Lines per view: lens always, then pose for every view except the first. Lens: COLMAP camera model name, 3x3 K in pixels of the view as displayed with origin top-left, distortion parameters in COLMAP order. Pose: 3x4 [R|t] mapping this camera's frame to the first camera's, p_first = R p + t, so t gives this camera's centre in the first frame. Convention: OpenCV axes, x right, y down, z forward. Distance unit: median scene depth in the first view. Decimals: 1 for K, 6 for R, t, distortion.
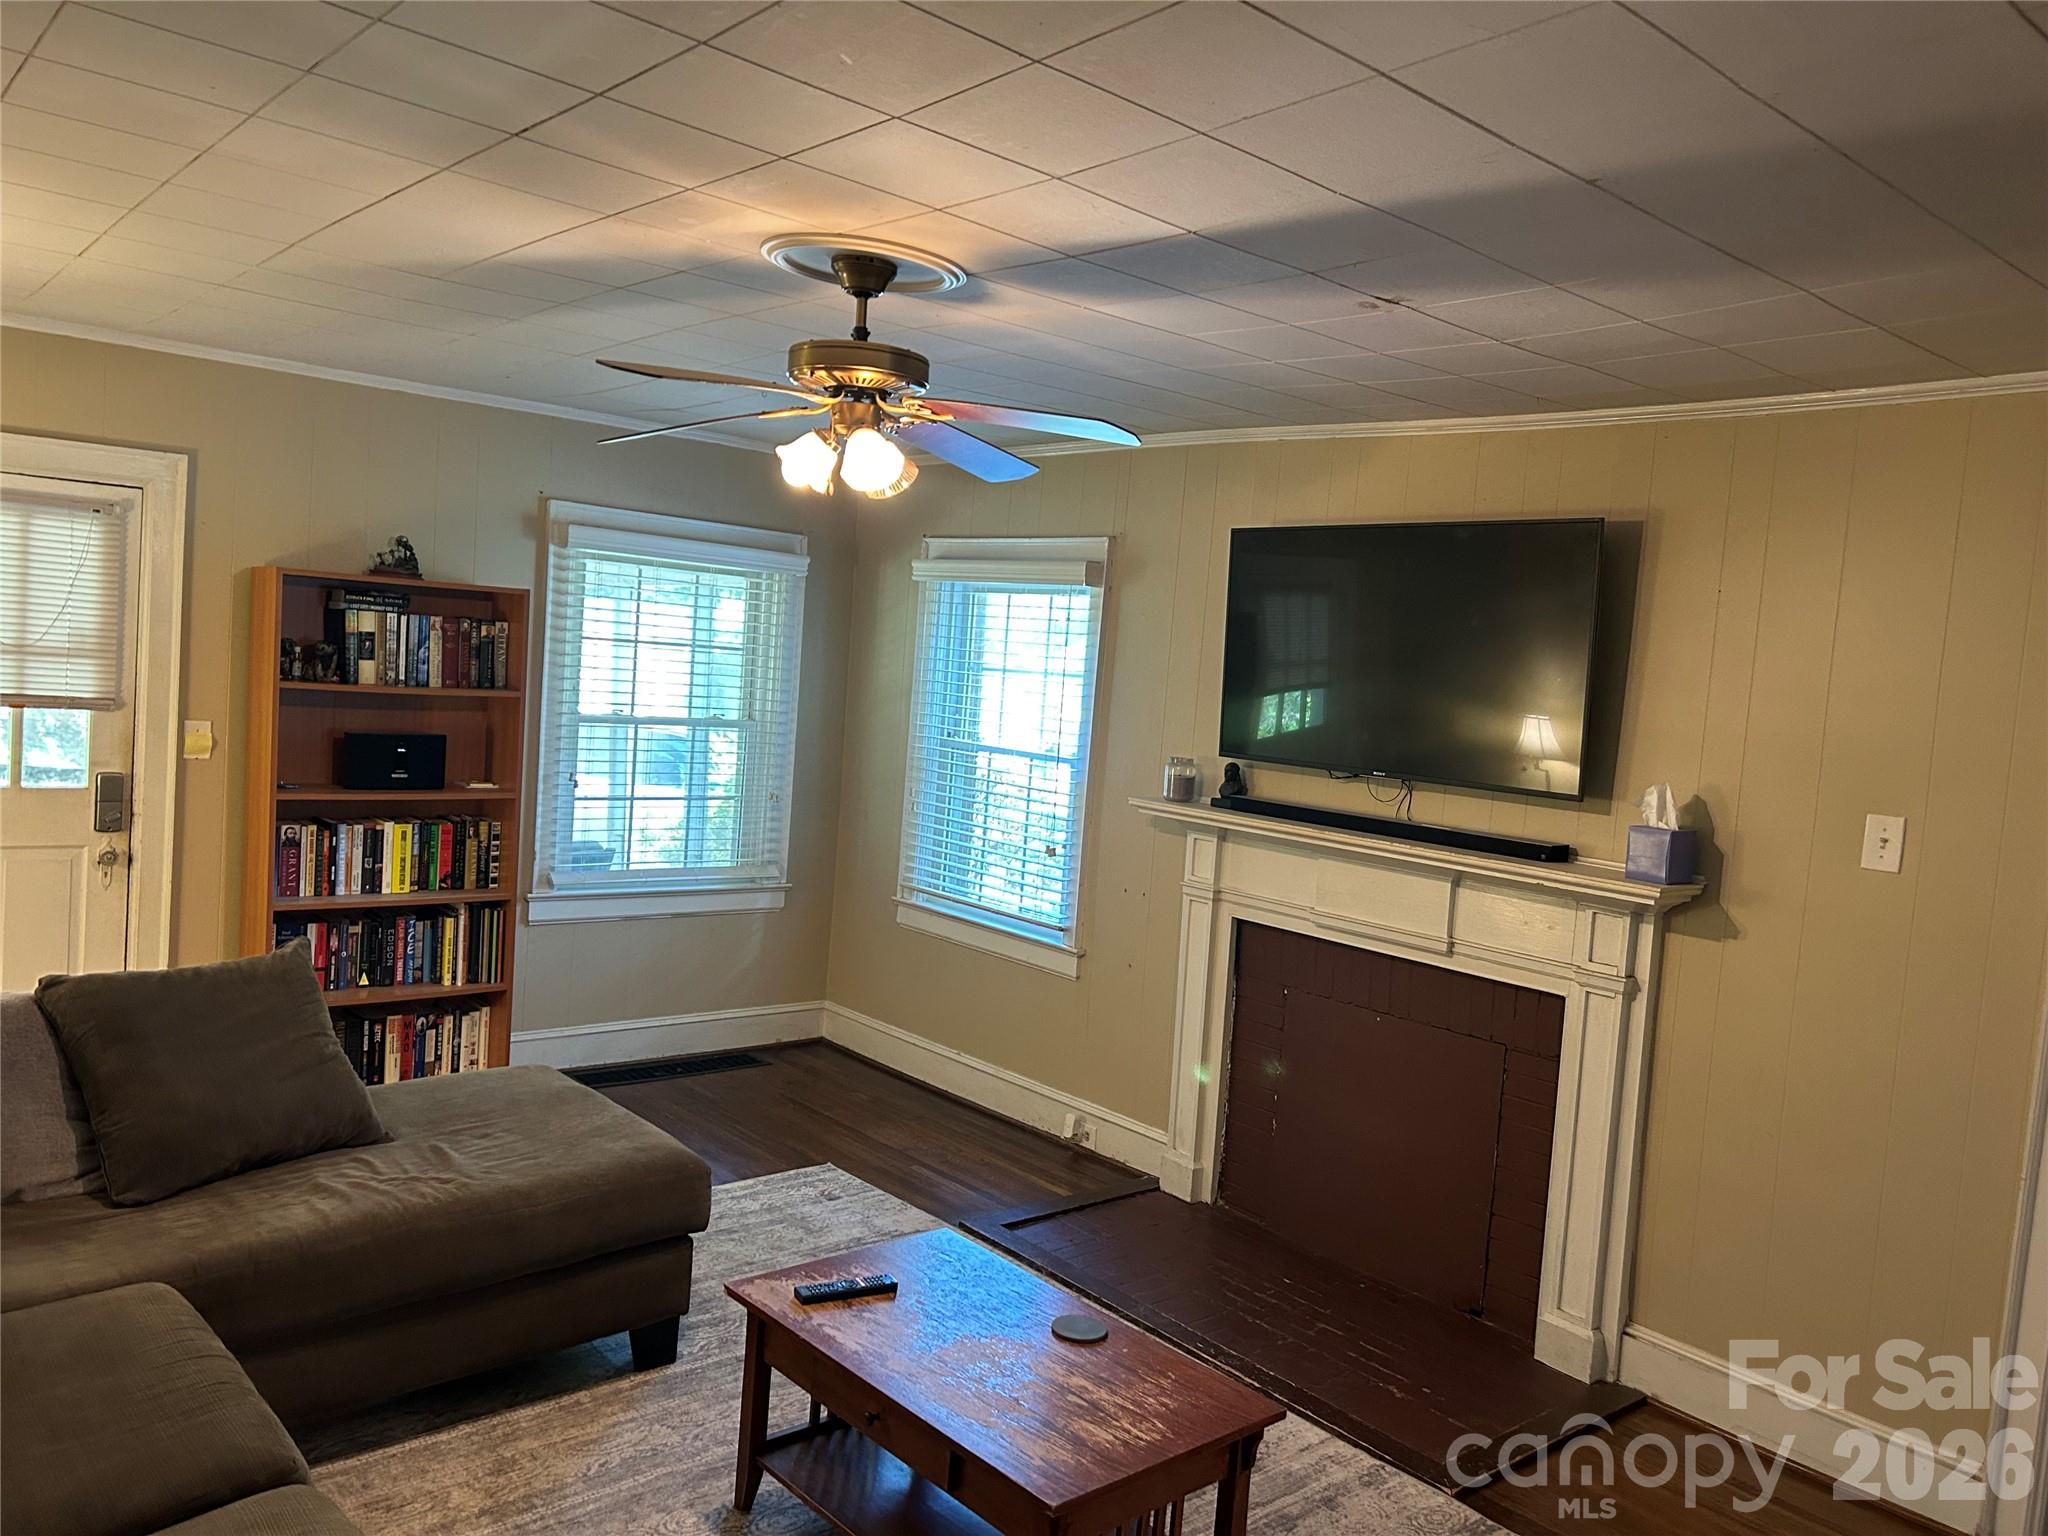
lens RADIAL K [[1528.4, 0, 1024.0], [0, 1528.4, 768.0], [0, 0, 1]] dist [0.008020, -0.001376]
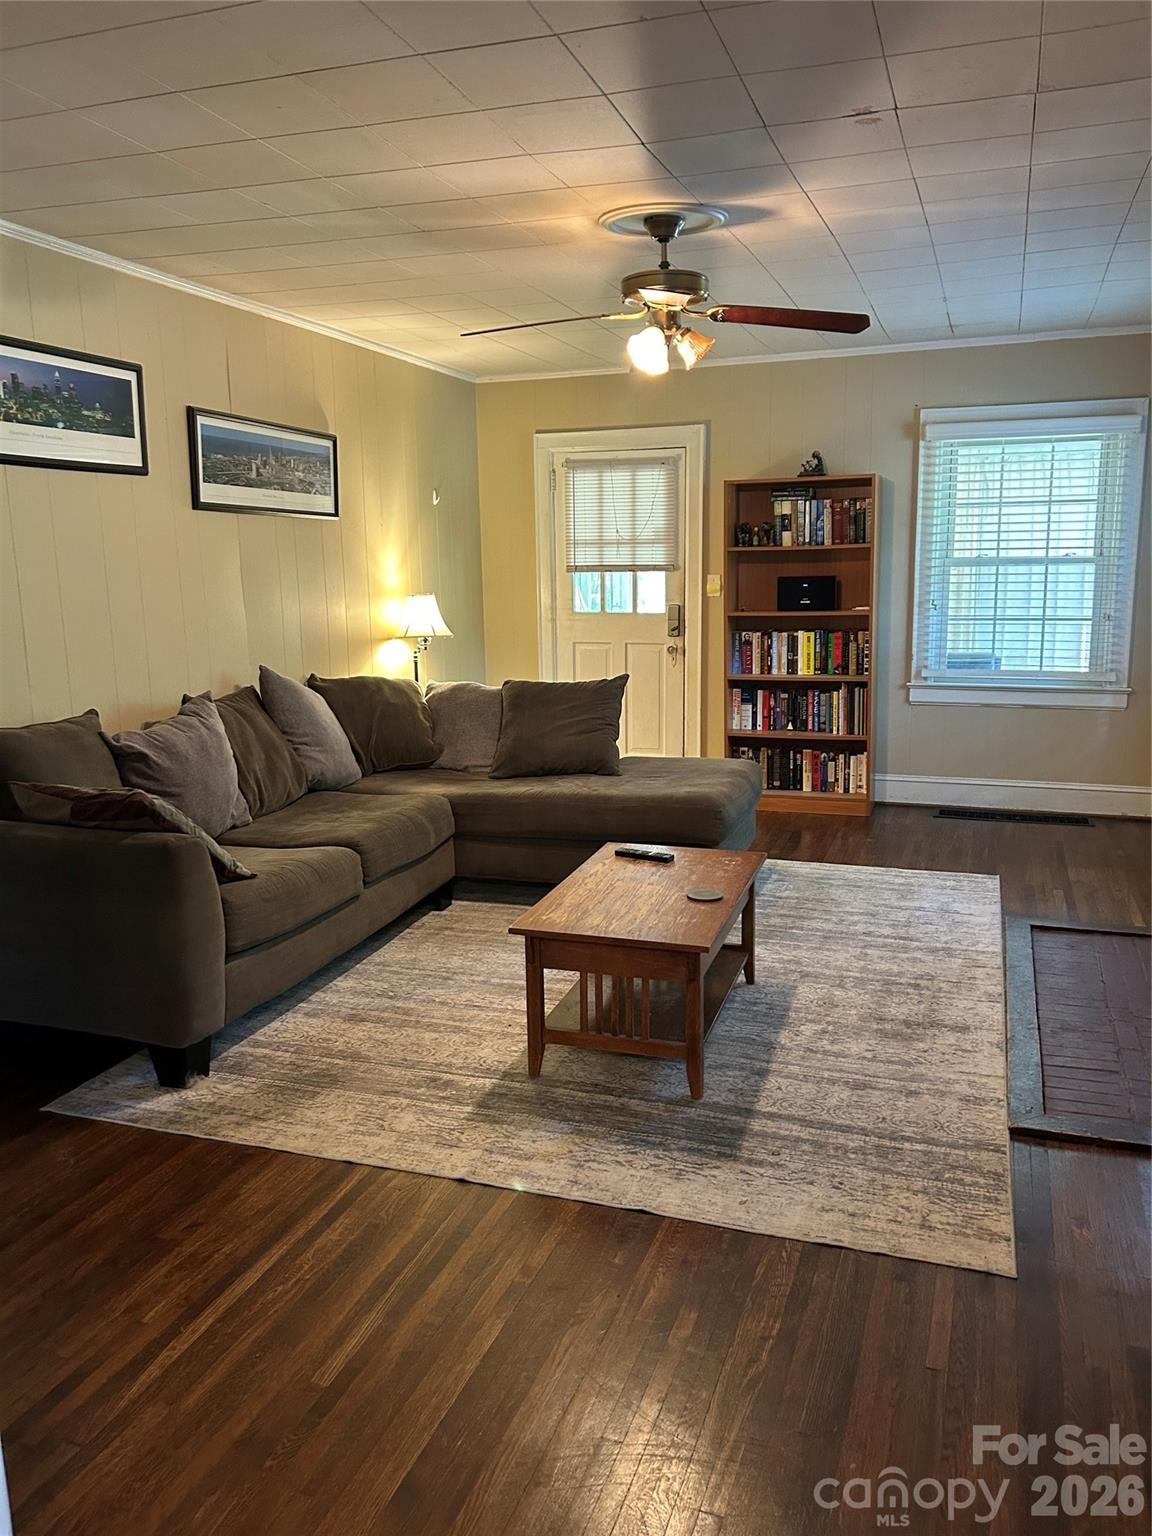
lens RADIAL K [[1135.9, 0, 578.7], [0, 1135.9, 815.3], [0, 0, 1]] dist [-0.005813, -0.004185]
pose [[0.479097, 0.111548, -0.870645, 0.559333], [-0.003784, 0.992145, 0.125032, 0.080610], [0.877754, -0.056608, 0.475756, 0.196071]]
